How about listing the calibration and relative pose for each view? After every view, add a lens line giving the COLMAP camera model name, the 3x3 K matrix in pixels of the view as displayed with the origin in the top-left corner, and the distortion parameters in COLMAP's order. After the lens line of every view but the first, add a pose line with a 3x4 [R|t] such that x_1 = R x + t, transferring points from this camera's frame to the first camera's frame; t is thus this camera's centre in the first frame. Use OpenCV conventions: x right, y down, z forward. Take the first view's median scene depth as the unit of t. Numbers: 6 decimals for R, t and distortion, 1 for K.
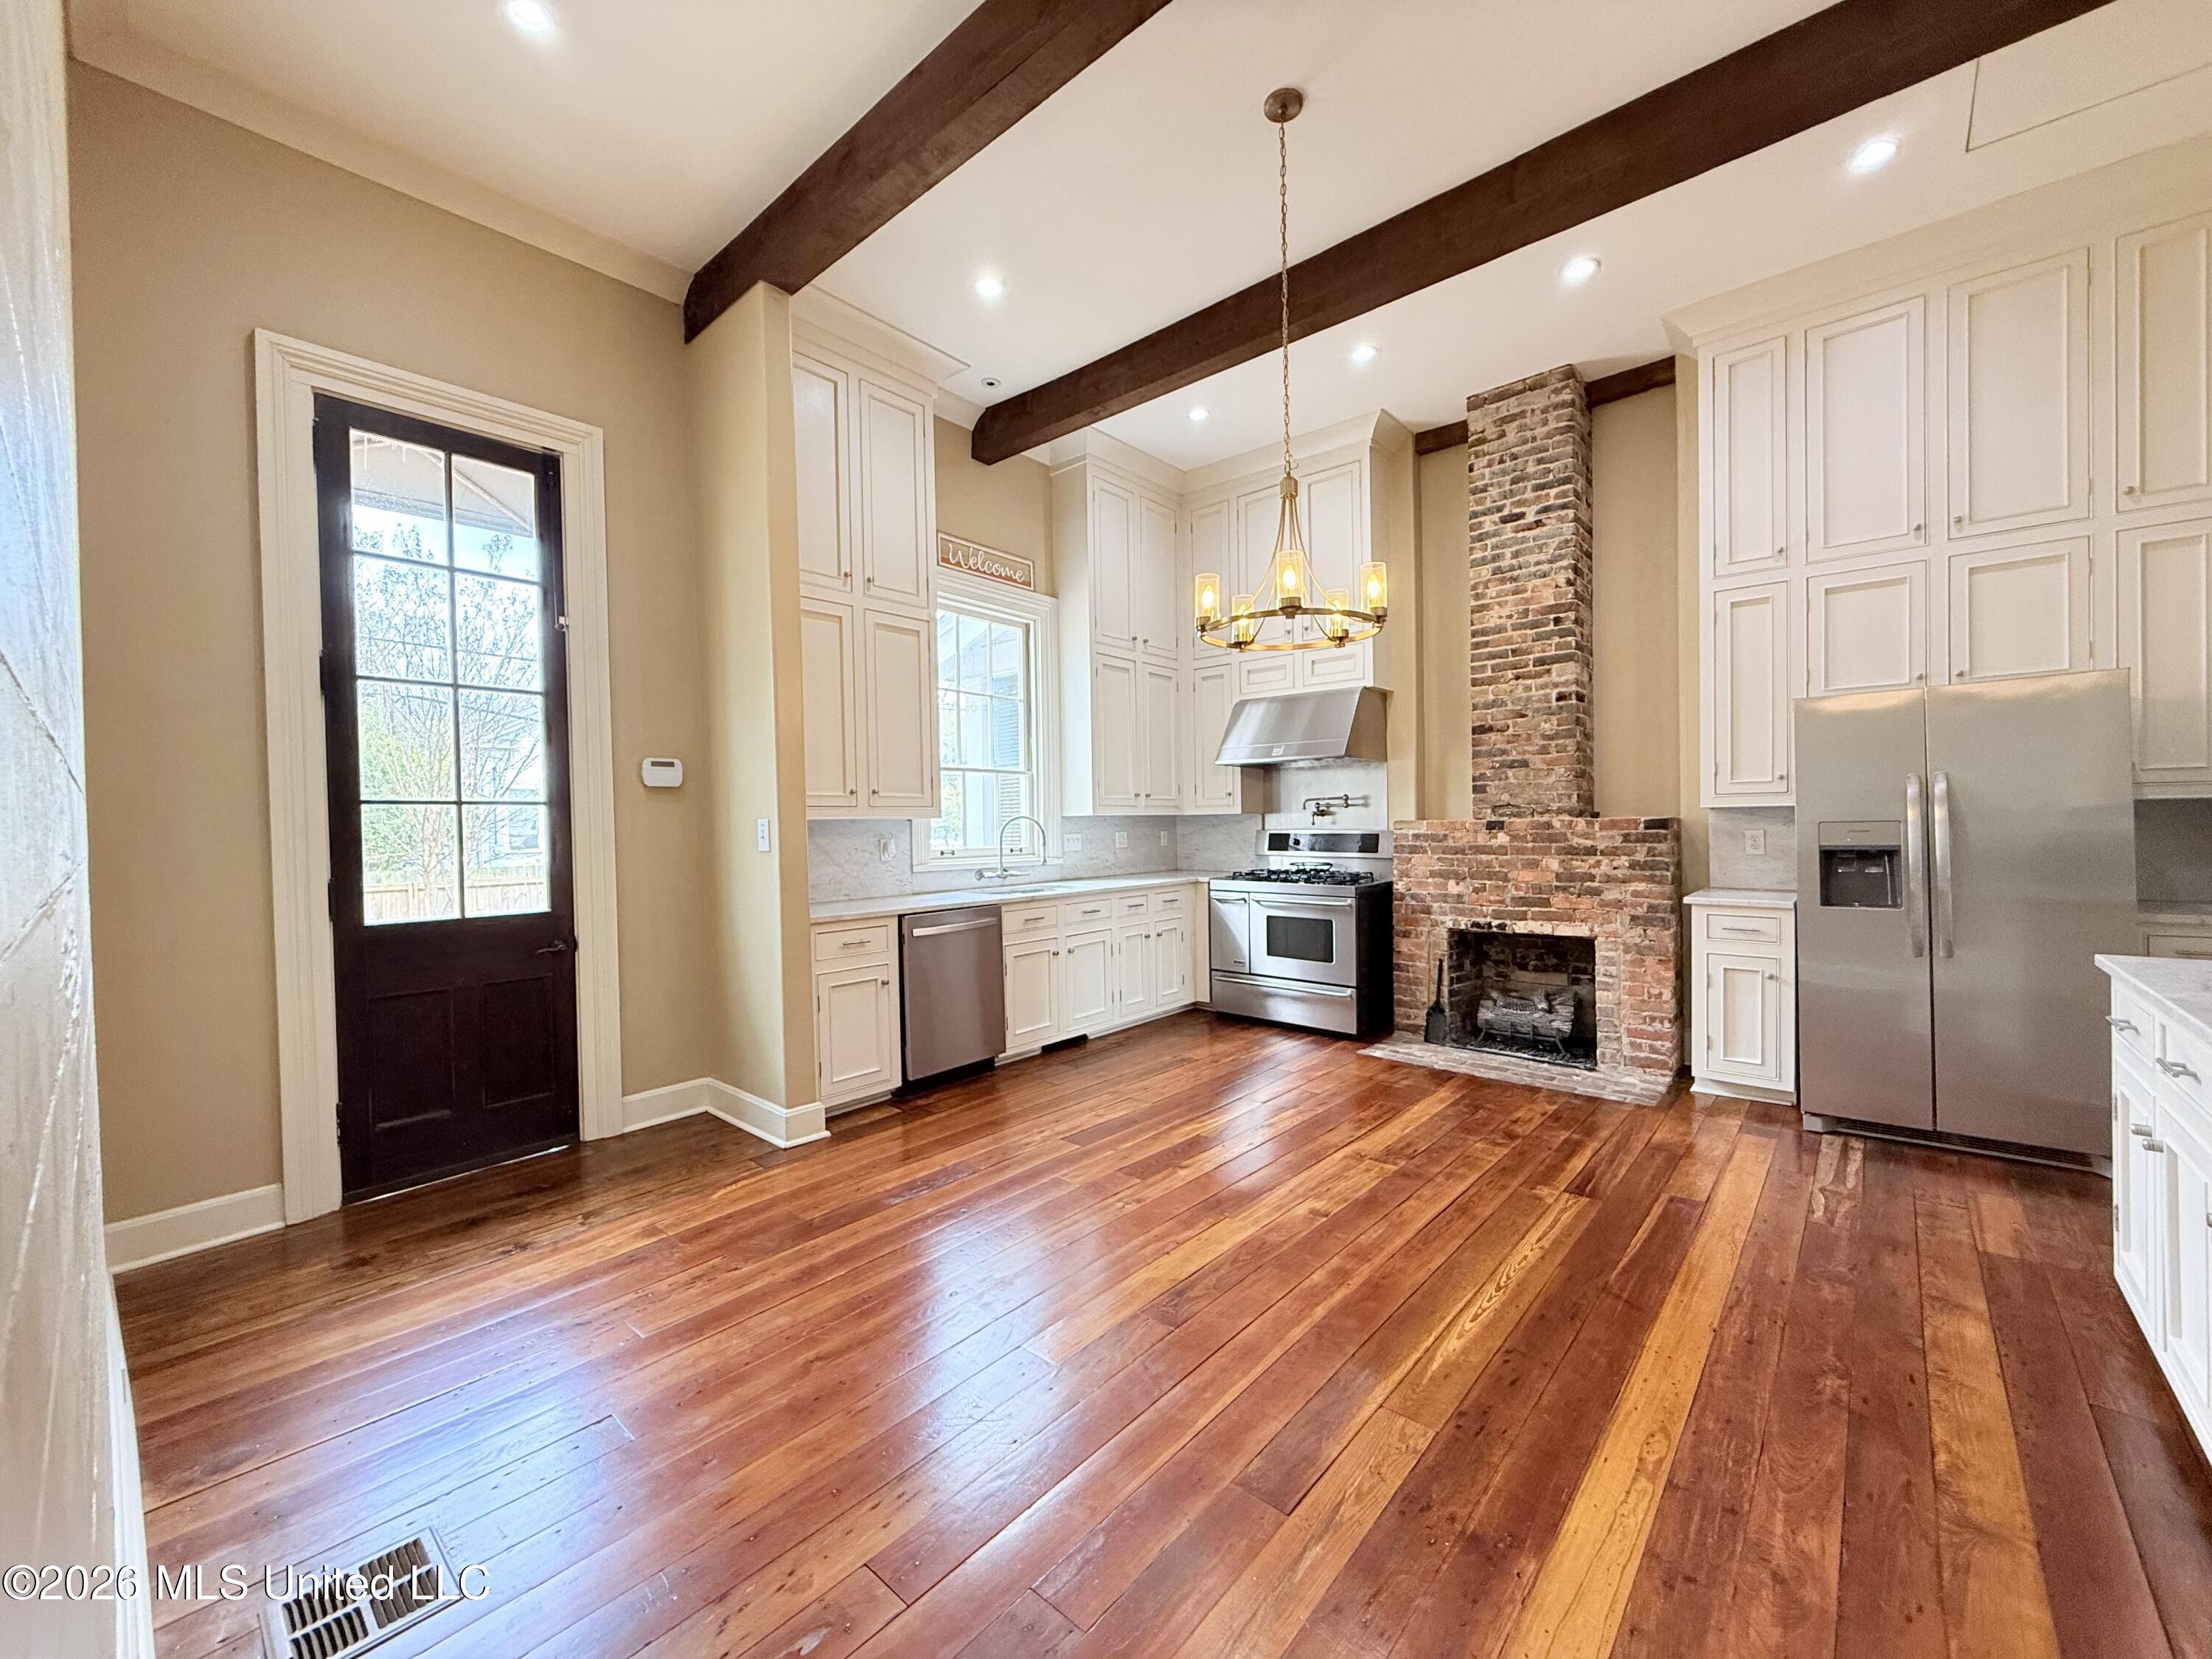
lens RADIAL K [[881.8, 0, 1106.0], [0, 881.8, 830.8], [0, 0, 1]] dist [0.001054, 0.000405]
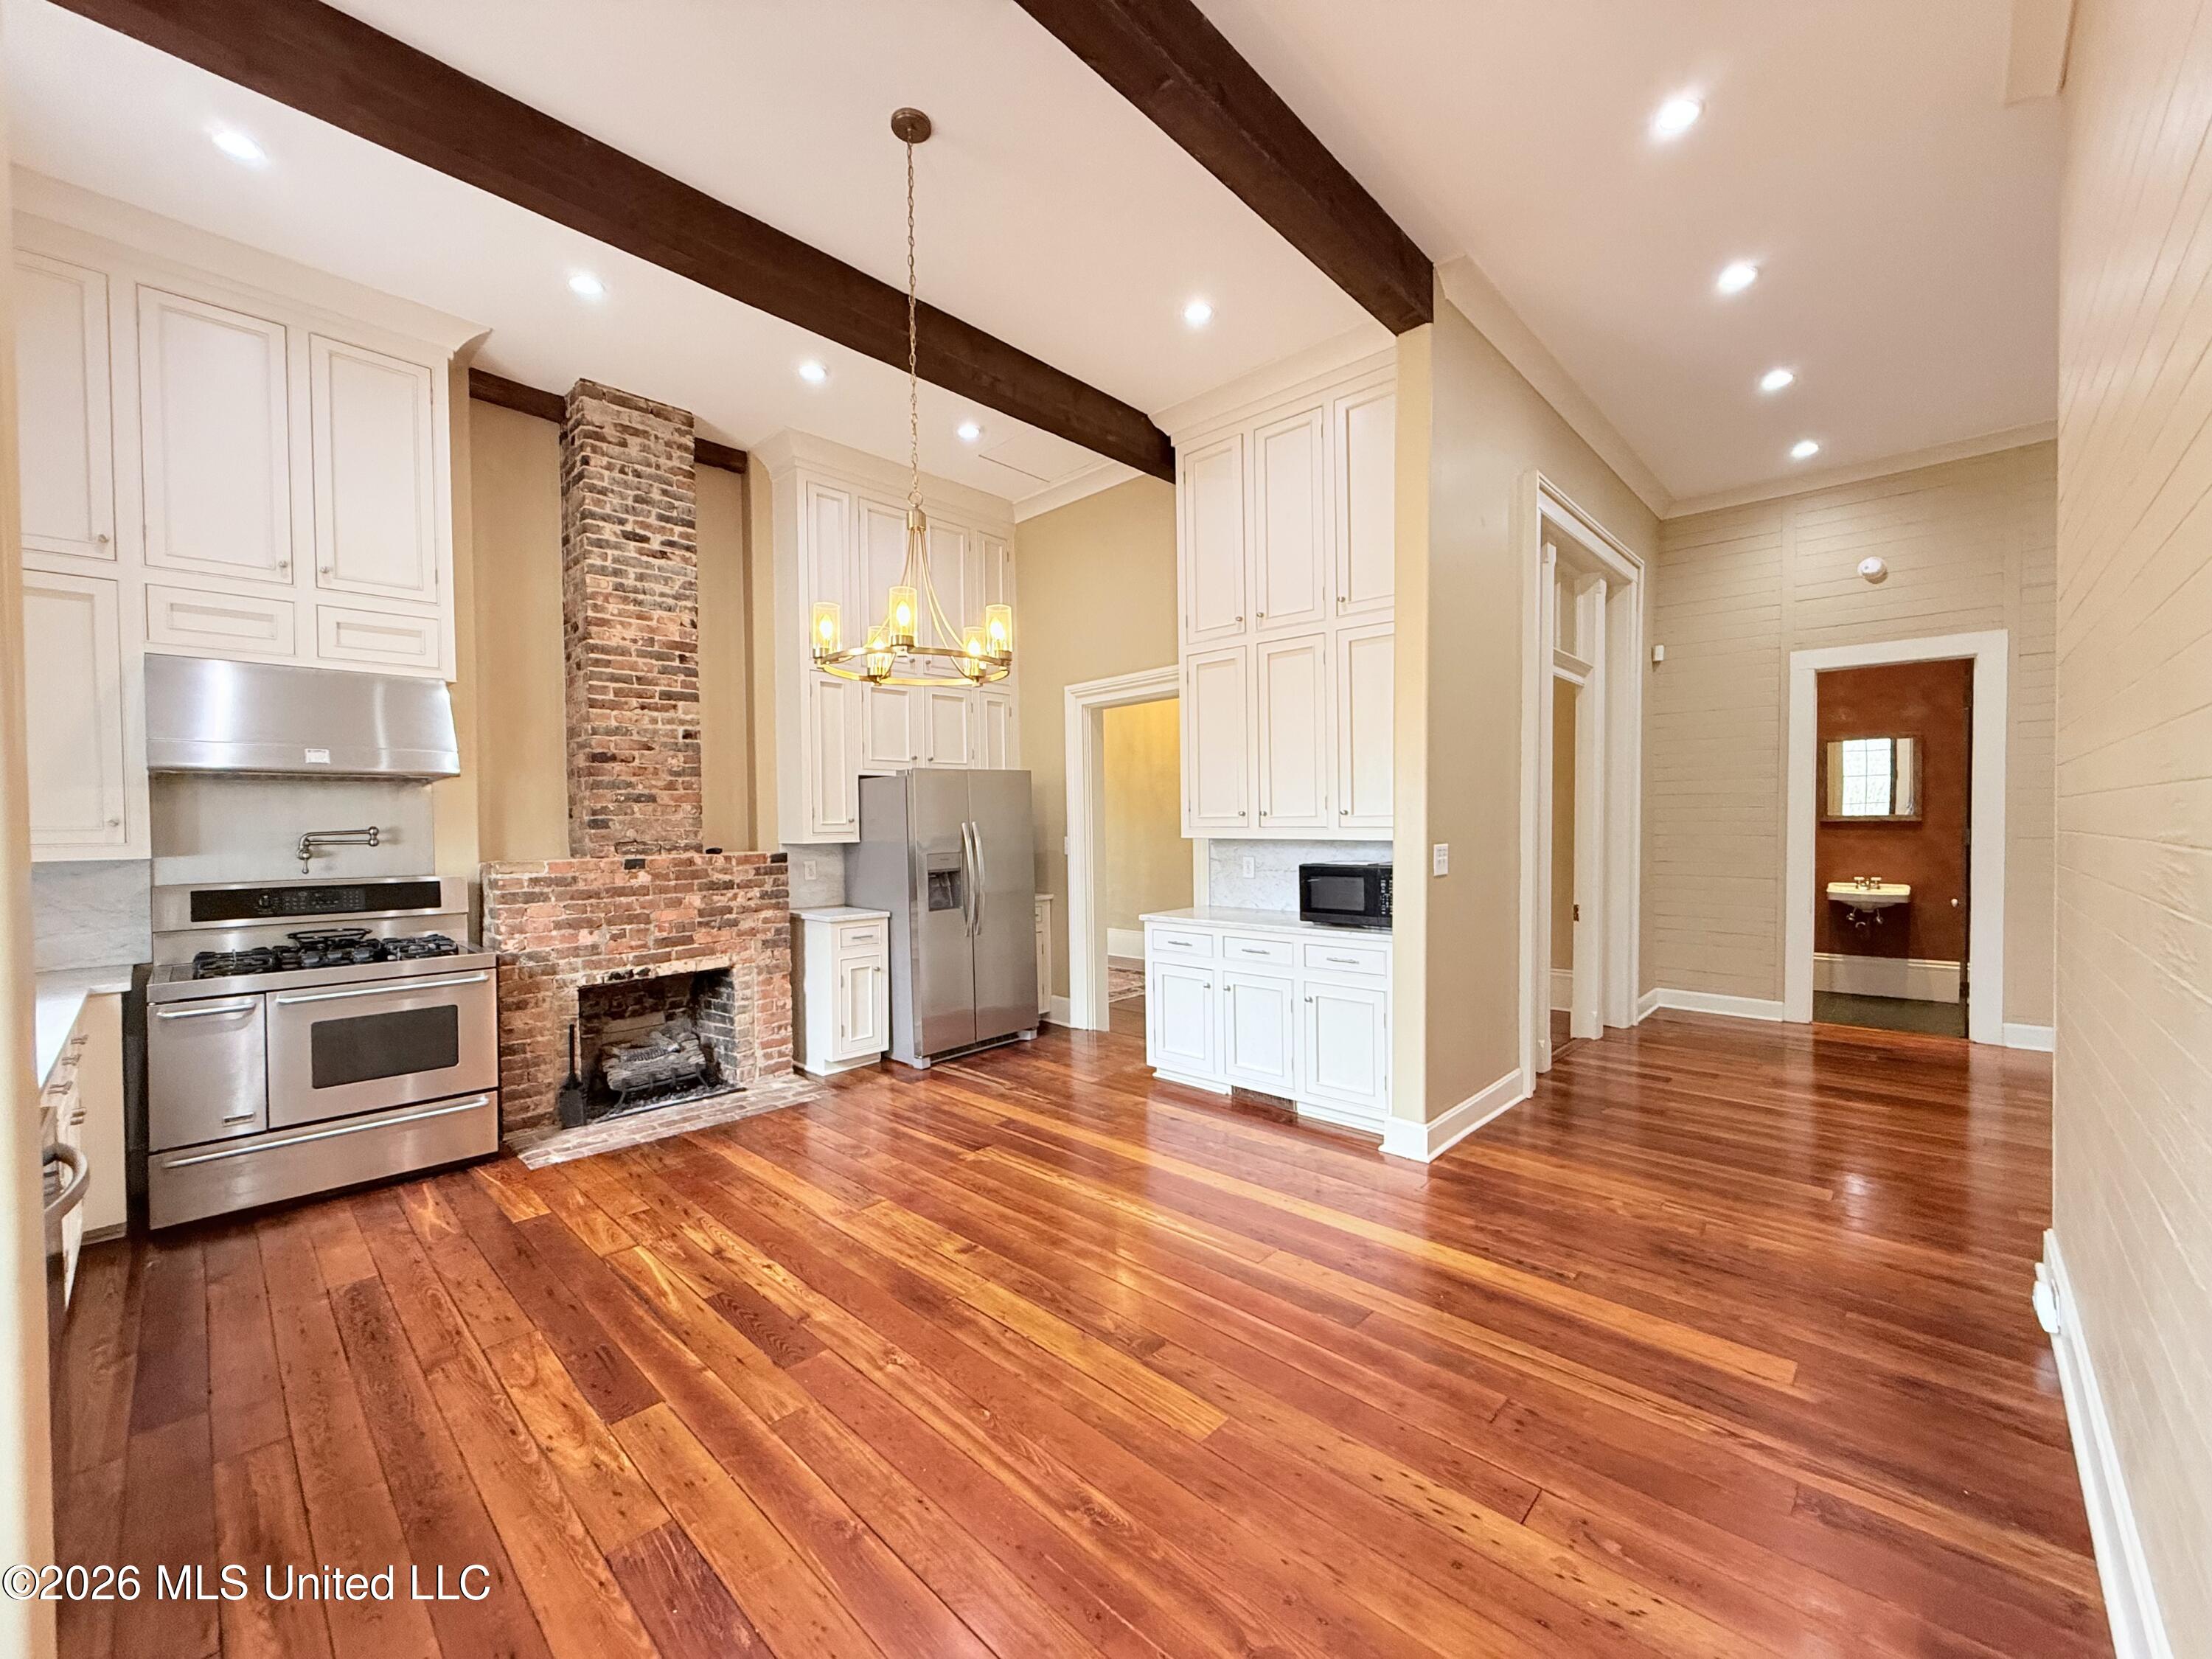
lens RADIAL K [[881.8, 0, 1105.7], [0, 881.8, 830.5], [0, 0, 1]] dist [0.001054, 0.000405]
pose [[0.037364, 0.005265, 0.999288, -0.471141], [0.023664, 0.999701, -0.006152, -0.024375], [-0.999022, 0.023877, 0.037228, 0.481708]]
